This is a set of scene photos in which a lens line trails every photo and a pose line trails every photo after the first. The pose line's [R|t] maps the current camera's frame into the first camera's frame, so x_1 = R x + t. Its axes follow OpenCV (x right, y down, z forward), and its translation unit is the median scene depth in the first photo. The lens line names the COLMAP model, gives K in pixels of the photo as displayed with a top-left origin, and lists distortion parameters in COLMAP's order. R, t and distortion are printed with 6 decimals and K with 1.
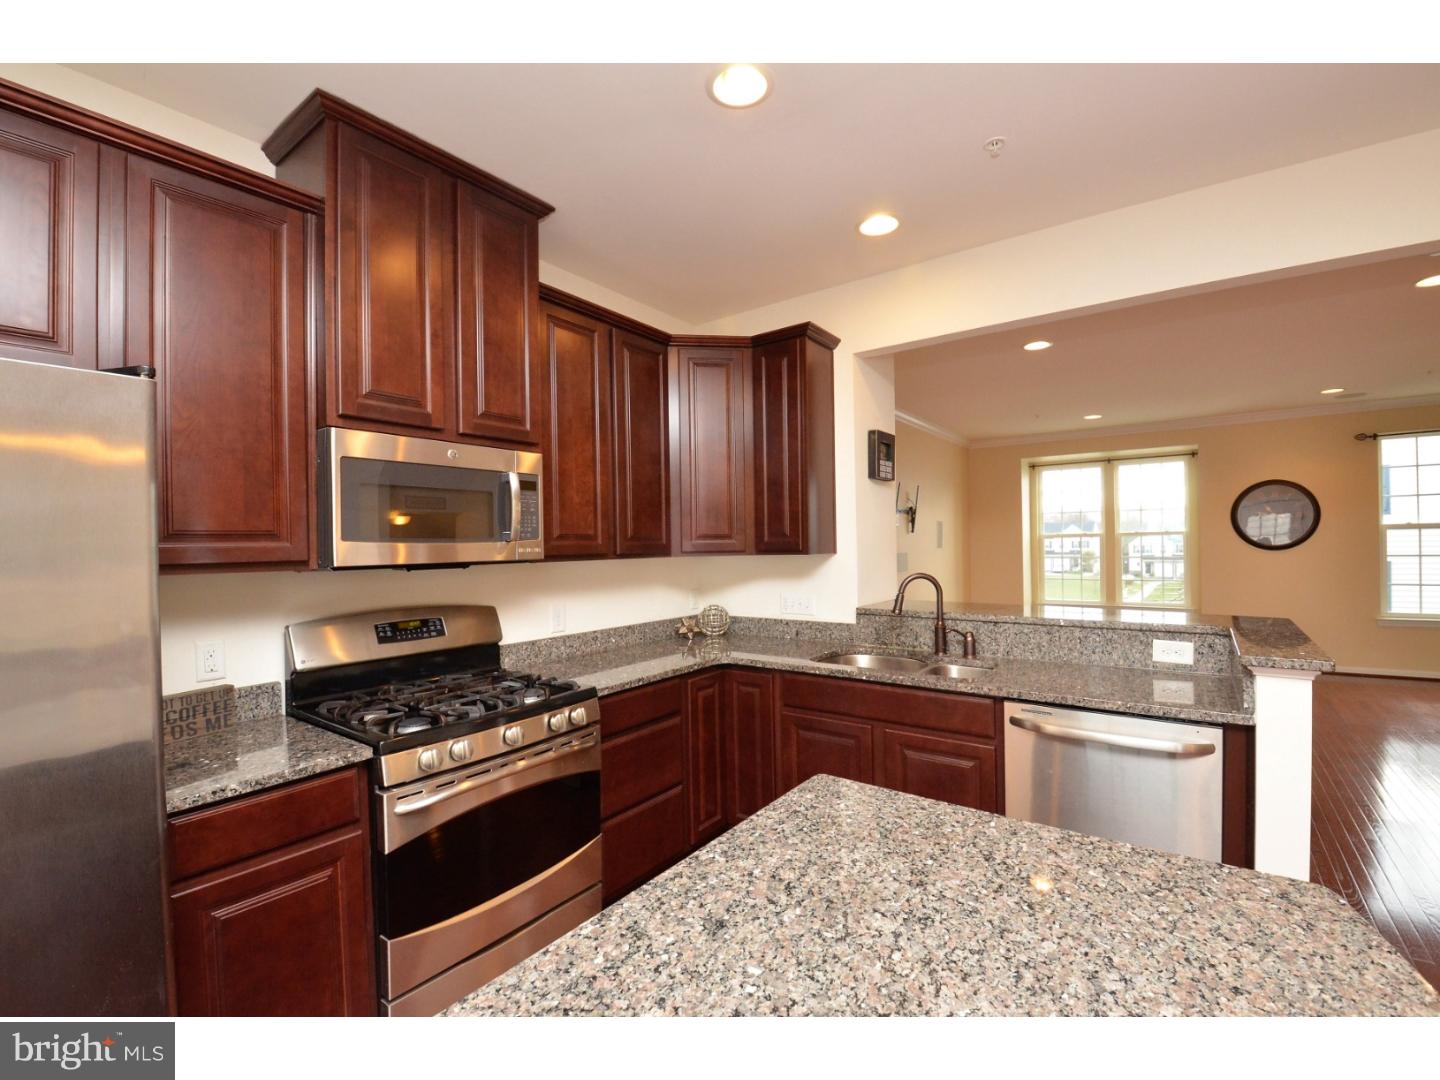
lens RADIAL K [[630.3, 0, 720.0], [0, 630.3, 540.0], [0, 0, 1]] dist [-0.002503, -0.000398]
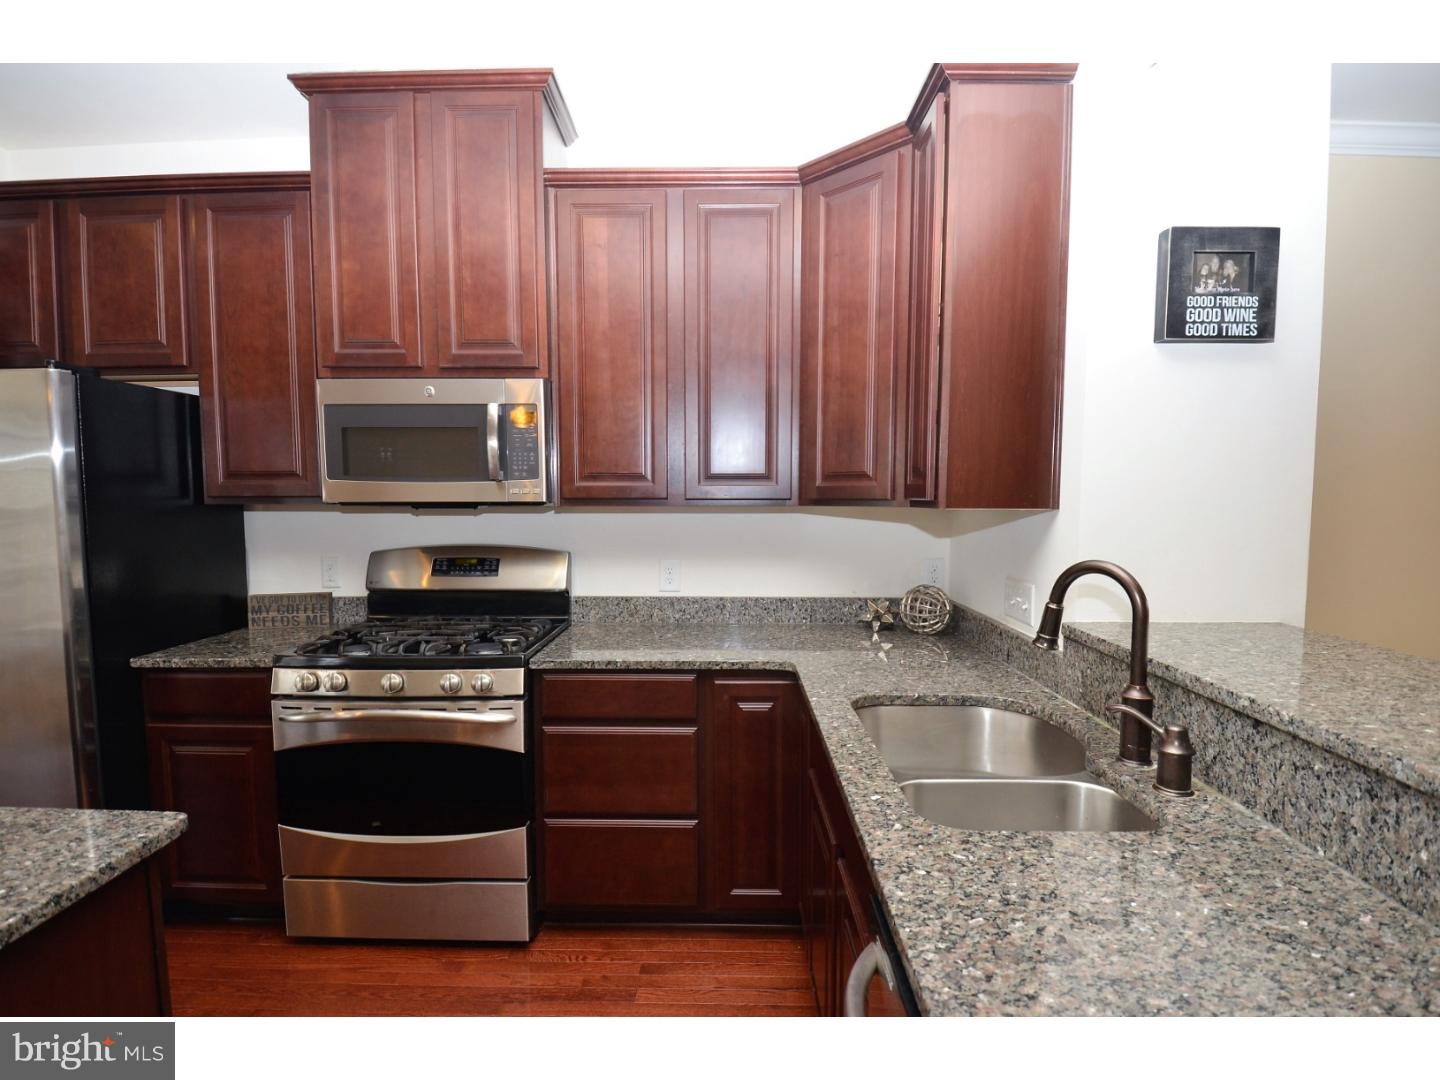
lens RADIAL K [[727.0, 0, 686.3], [0, 727.0, 545.0], [0, 0, 1]] dist [0.027105, -0.039532]
pose [[0.576735, 0.075603, -0.813425, 0.591516], [-0.003298, 0.995916, 0.090226, -0.001267], [0.816924, -0.049354, 0.574629, 0.530020]]
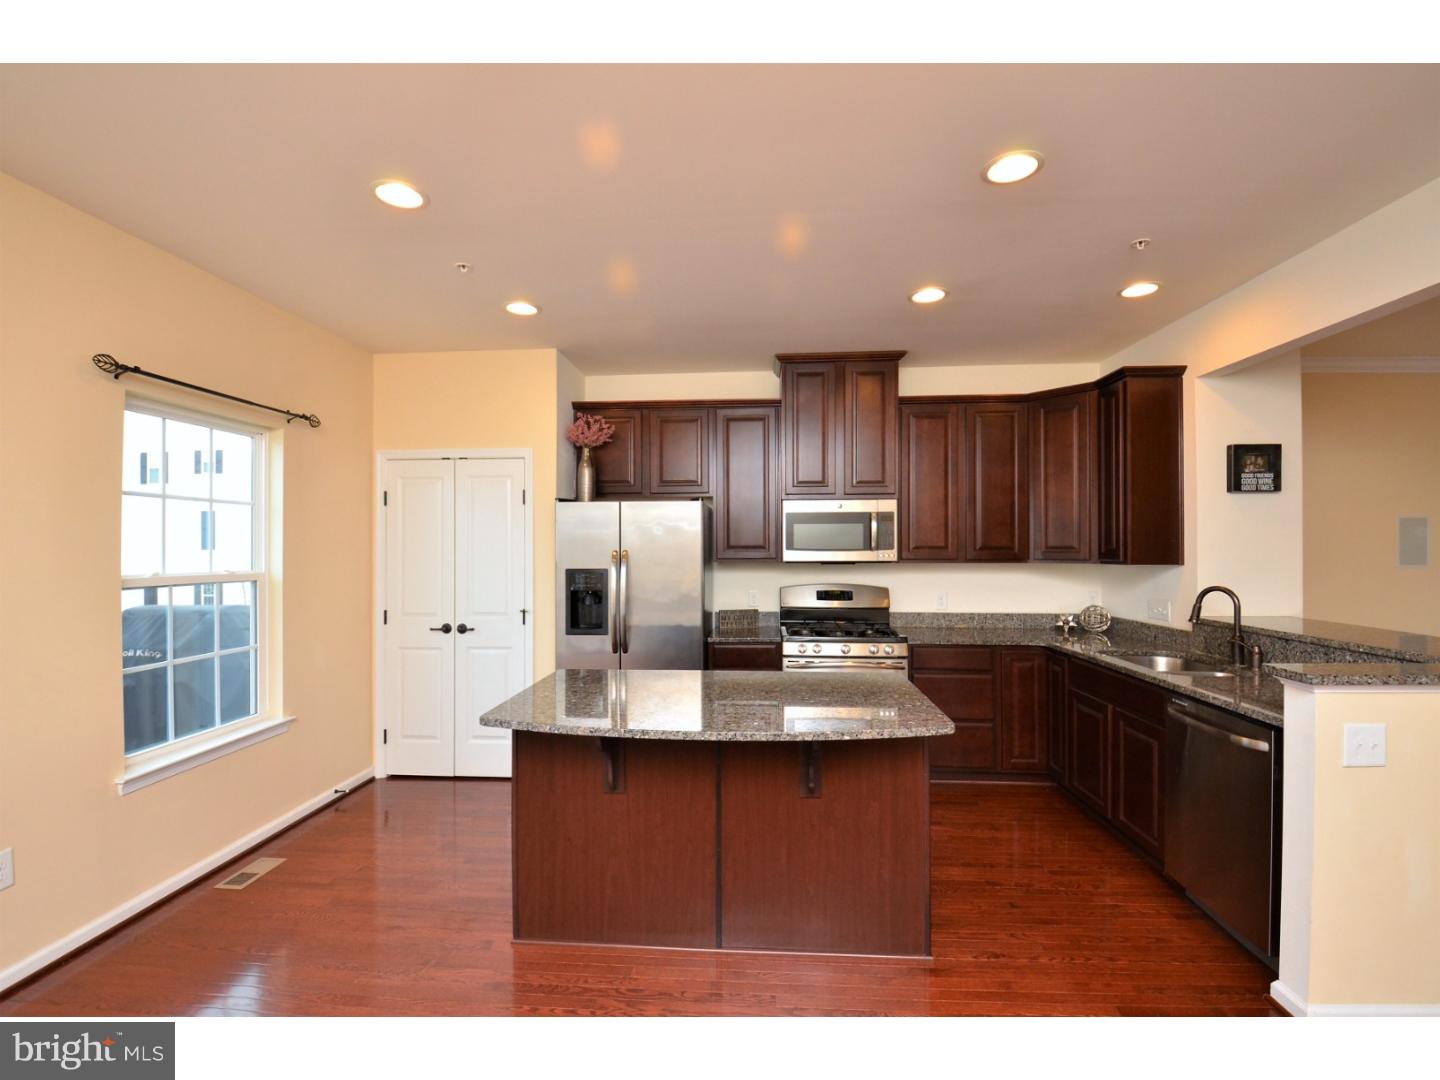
lens RADIAL K [[635.7, 0, 698.7], [0, 635.7, 545.2], [0, 0, 1]] dist [0.011962, -0.026645]
pose [[0.526705, 0.010591, -0.849982, 0.814393], [-0.000561, 0.999926, 0.012112, -0.030673], [0.850048, -0.005903, 0.526672, -0.325181]]
